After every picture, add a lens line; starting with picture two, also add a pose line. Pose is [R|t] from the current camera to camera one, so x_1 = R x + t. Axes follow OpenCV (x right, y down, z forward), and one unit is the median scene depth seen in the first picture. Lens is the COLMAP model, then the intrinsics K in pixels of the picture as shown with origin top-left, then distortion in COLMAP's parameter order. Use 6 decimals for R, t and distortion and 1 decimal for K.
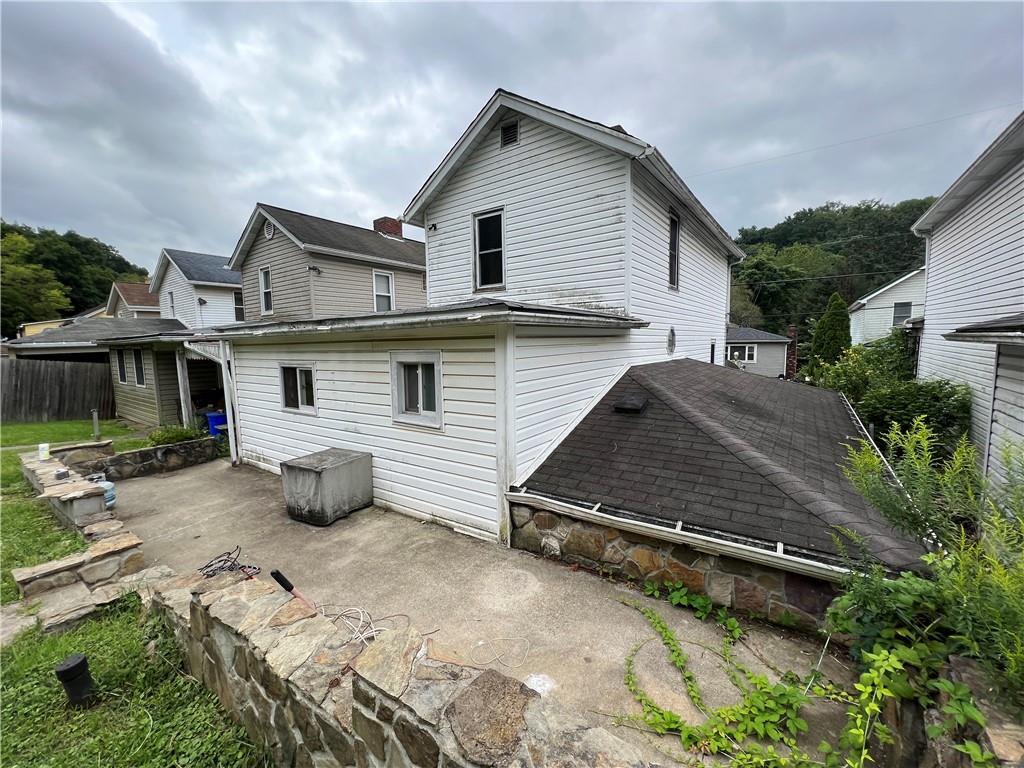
lens RADIAL K [[411.8, 0, 510.7], [0, 411.8, 382.6], [0, 0, 1]] dist [-0.002238, 0.000379]
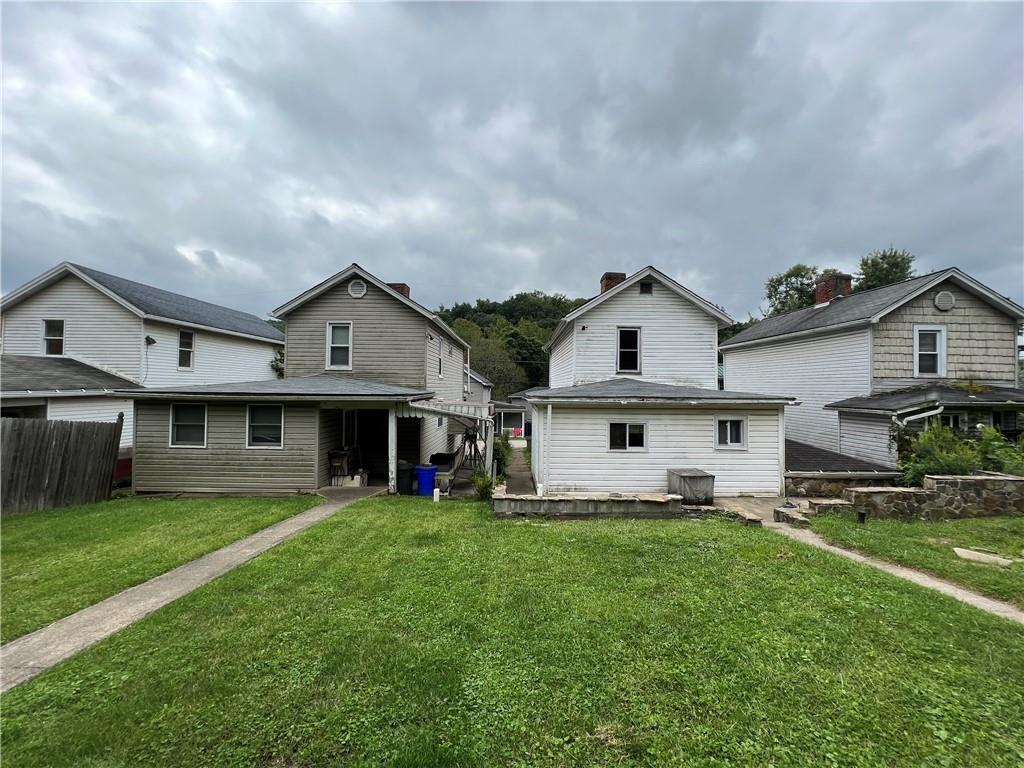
lens RADIAL K [[411.8, 0, 511.8], [0, 411.8, 385.0], [0, 0, 1]] dist [-0.002238, 0.000379]
pose [[0.816935, 0.034664, 0.575687, -1.666986], [0.030519, 0.994195, -0.103172, -0.030866], [-0.575921, 0.101854, 0.811135, -0.062118]]
